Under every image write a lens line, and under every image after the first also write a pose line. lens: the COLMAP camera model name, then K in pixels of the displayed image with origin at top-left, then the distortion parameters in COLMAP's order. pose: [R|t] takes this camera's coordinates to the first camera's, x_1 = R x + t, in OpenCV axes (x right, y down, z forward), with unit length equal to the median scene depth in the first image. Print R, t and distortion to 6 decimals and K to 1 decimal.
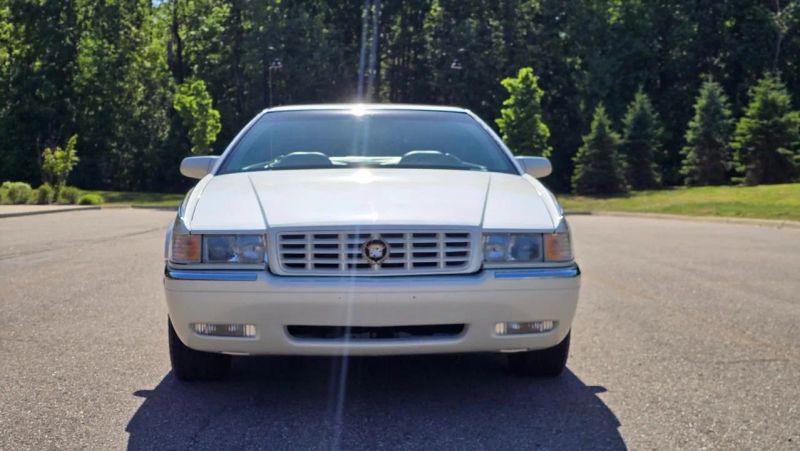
lens RADIAL K [[1161.7, 0, 393.9], [0, 1161.7, 218.5], [0, 0, 1]] dist [0.057022, 0.000000]
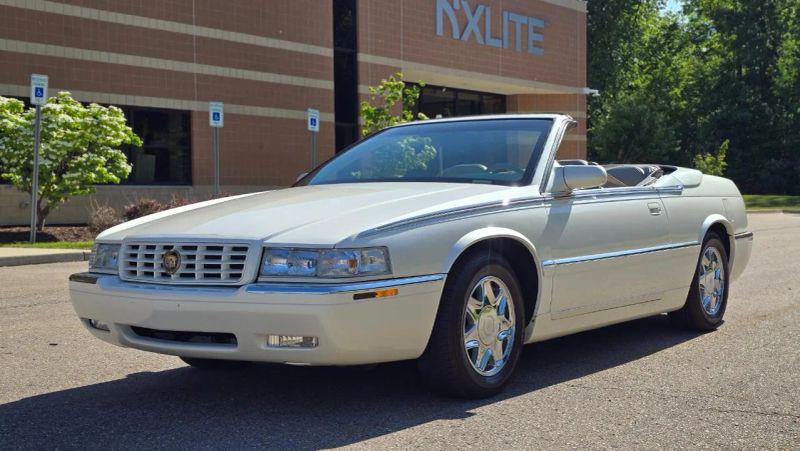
lens RADIAL K [[1161.7, 0, 415.4], [0, 1161.7, 204.0], [0, 0, 1]] dist [0.057022, 0.000000]
pose [[0.785028, -0.002590, -0.619455, 0.101844], [-0.006408, 0.999904, -0.012302, -0.001731], [0.619427, 0.013627, 0.784936, 0.033104]]
